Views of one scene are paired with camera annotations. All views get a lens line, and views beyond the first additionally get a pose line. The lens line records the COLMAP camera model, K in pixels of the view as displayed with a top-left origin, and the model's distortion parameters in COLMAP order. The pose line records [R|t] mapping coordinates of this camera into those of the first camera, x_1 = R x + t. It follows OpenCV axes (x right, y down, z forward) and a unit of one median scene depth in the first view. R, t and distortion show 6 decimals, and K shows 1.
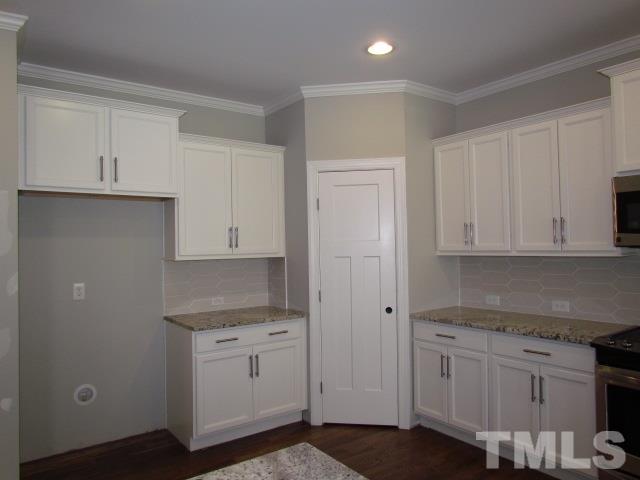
lens RADIAL K [[471.8, 0, 320.0], [0, 471.8, 240.0], [0, 0, 1]] dist [-0.002620, 0.001534]
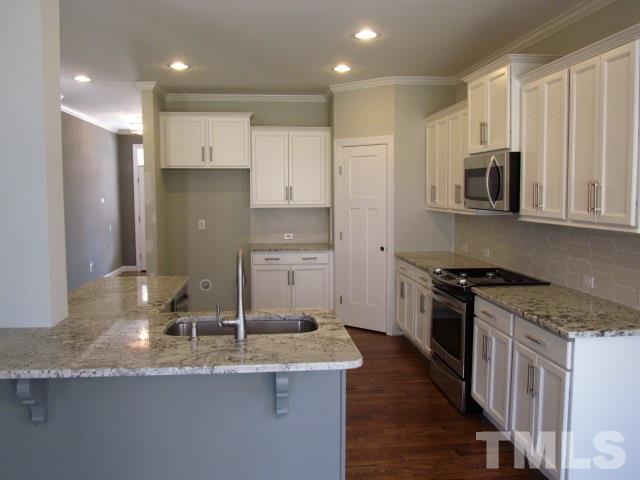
lens RADIAL K [[581.0, 0, 320.0], [0, 581.0, 240.0], [0, 0, 1]] dist [-0.006031, -0.000943]
pose [[0.856263, 0.057347, -0.513347, 0.899496], [-0.003463, 0.994433, 0.105316, -0.056046], [0.516528, -0.088400, 0.851695, -0.550111]]
